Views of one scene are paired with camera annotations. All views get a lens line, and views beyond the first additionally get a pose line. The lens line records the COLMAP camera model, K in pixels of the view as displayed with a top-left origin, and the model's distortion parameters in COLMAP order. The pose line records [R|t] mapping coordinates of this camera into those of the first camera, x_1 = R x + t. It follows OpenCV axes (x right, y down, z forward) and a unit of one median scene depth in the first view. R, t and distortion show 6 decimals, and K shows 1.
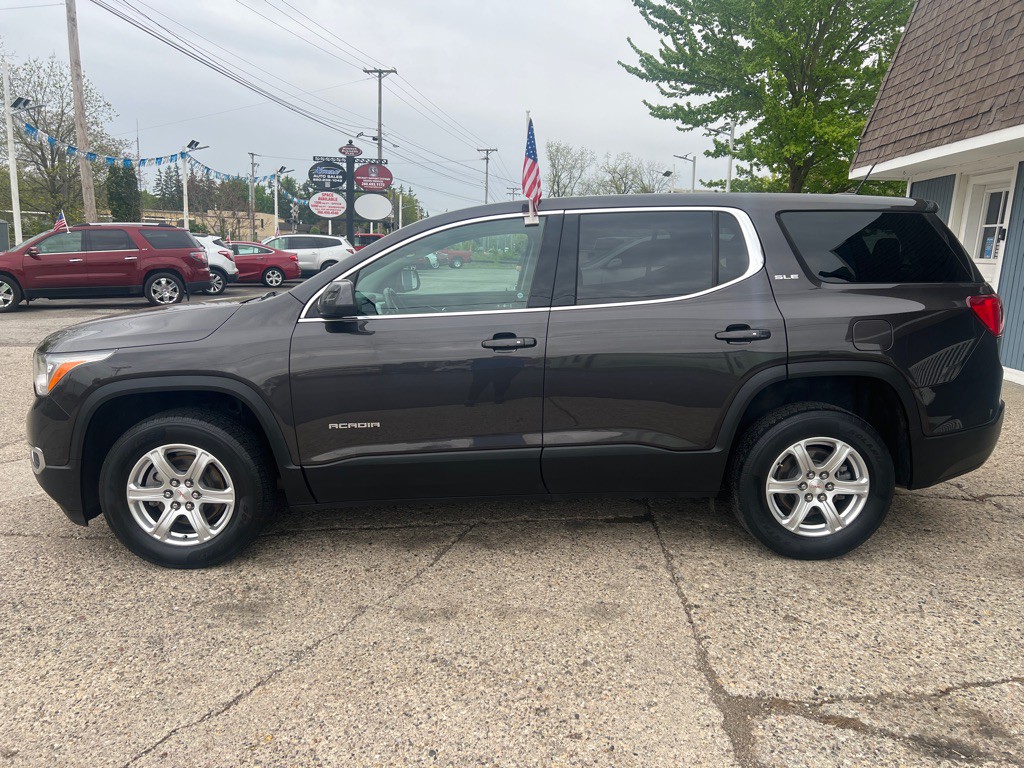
lens RADIAL K [[771.5, 0, 525.3], [0, 771.5, 382.8], [0, 0, 1]] dist [0.061946, -0.075512]
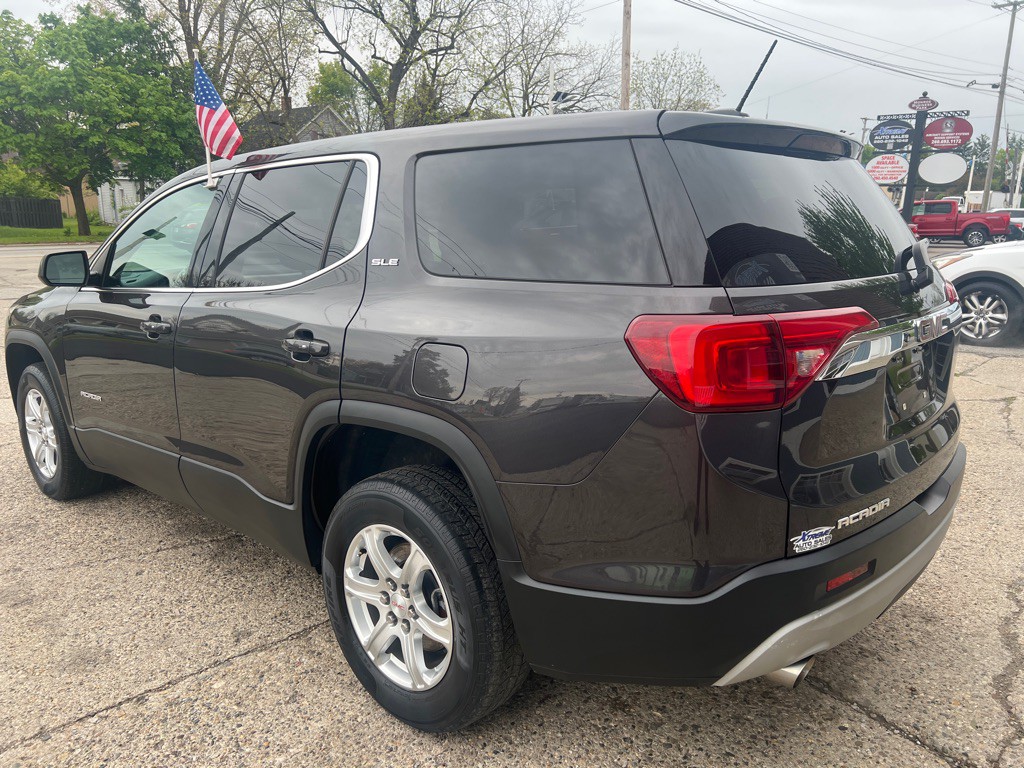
lens RADIAL K [[771.5, 0, 516.1], [0, 771.5, 391.4], [0, 0, 1]] dist [0.061946, -0.075512]
pose [[0.720291, 0.143108, -0.678750, 0.083343], [-0.112281, 0.989637, 0.089503, -0.009987], [0.684525, 0.011742, 0.728895, 0.061673]]
